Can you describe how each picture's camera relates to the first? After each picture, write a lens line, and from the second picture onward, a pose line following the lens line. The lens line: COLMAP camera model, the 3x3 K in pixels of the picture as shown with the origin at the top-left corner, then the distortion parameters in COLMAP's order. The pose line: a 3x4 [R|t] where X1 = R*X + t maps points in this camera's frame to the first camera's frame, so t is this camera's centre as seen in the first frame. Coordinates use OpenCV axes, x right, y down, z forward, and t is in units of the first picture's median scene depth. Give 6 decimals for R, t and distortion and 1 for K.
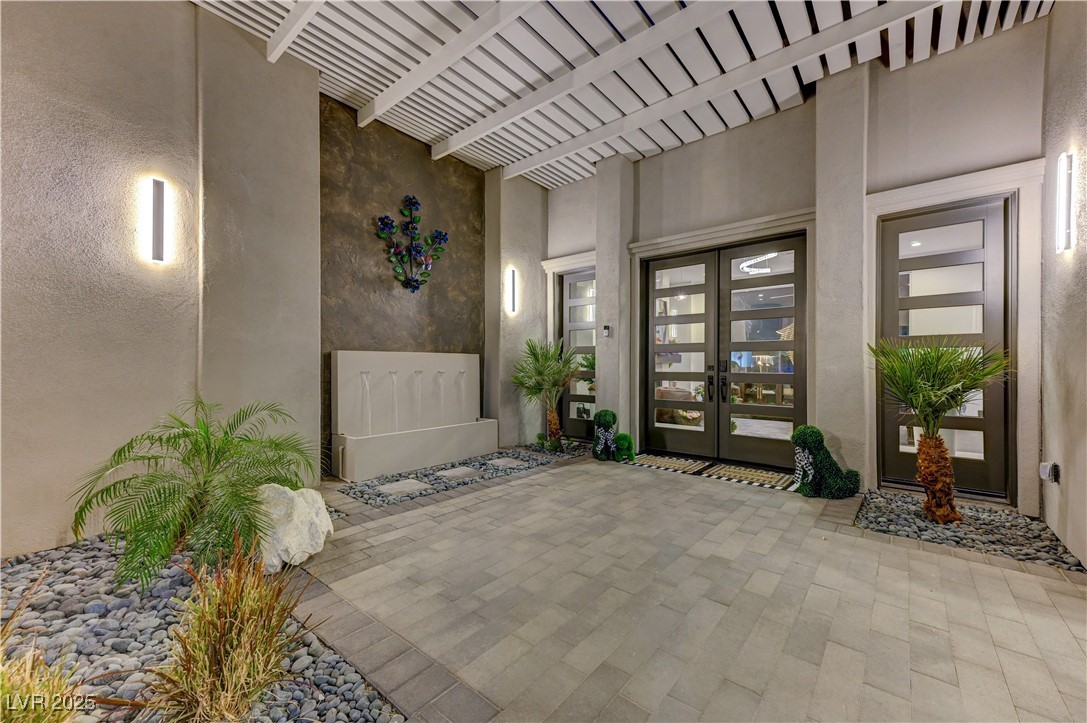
lens RADIAL K [[429.9, 0, 545.0], [0, 429.9, 364.5], [0, 0, 1]] dist [0.024498, 0.000664]
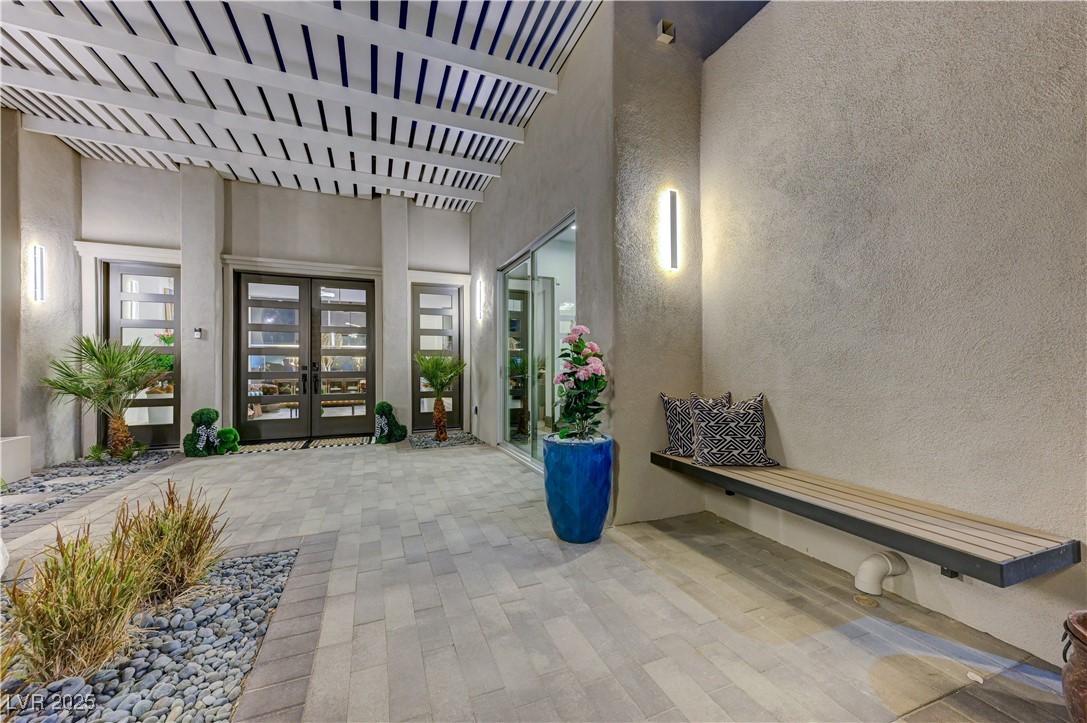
lens RADIAL K [[420.8, 0, 545.4], [0, 420.8, 363.1], [0, 0, 1]] dist [0.024399, 0.000730]
pose [[0.469444, 0.002250, 0.882959, -0.400515], [0.001712, 0.999993, -0.003458, -0.001361], [-0.882961, 0.003135, 0.469437, -0.233874]]
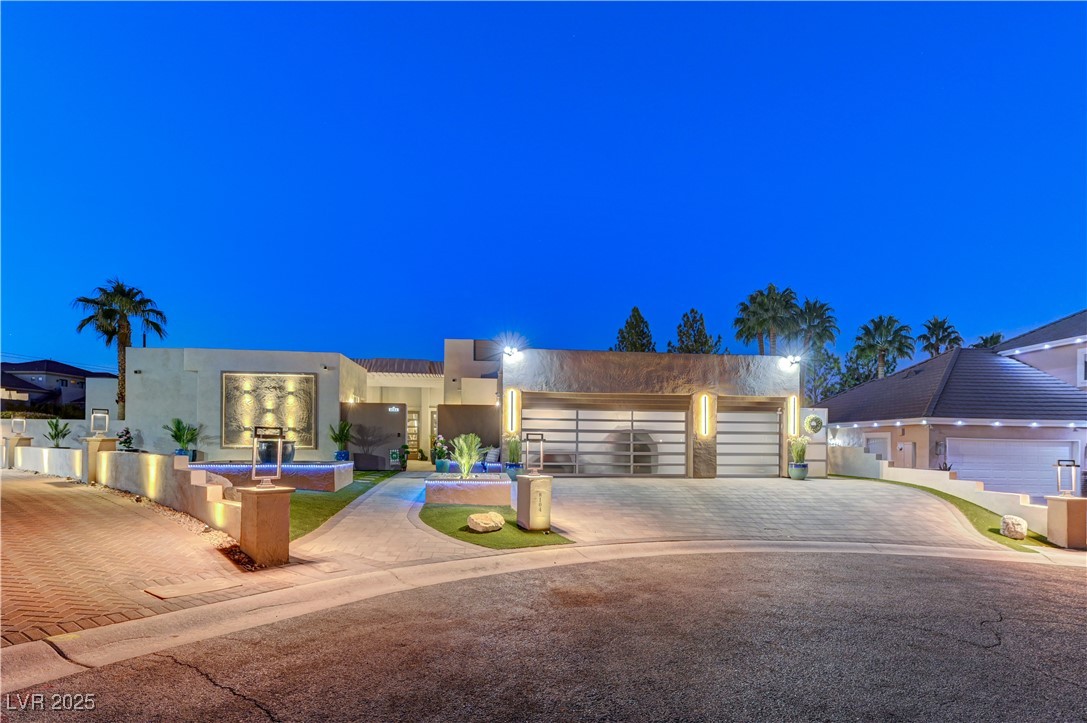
lens RADIAL K [[552.6, 0, 538.8], [0, 552.6, 433.0], [0, 0, 1]] dist [0.003589, 0.001175]
pose [[0.699949, 0.015042, 0.714034, -2.567690], [-0.005330, 0.999860, -0.015839, 0.030176], [-0.714173, 0.007281, 0.699932, -3.820969]]
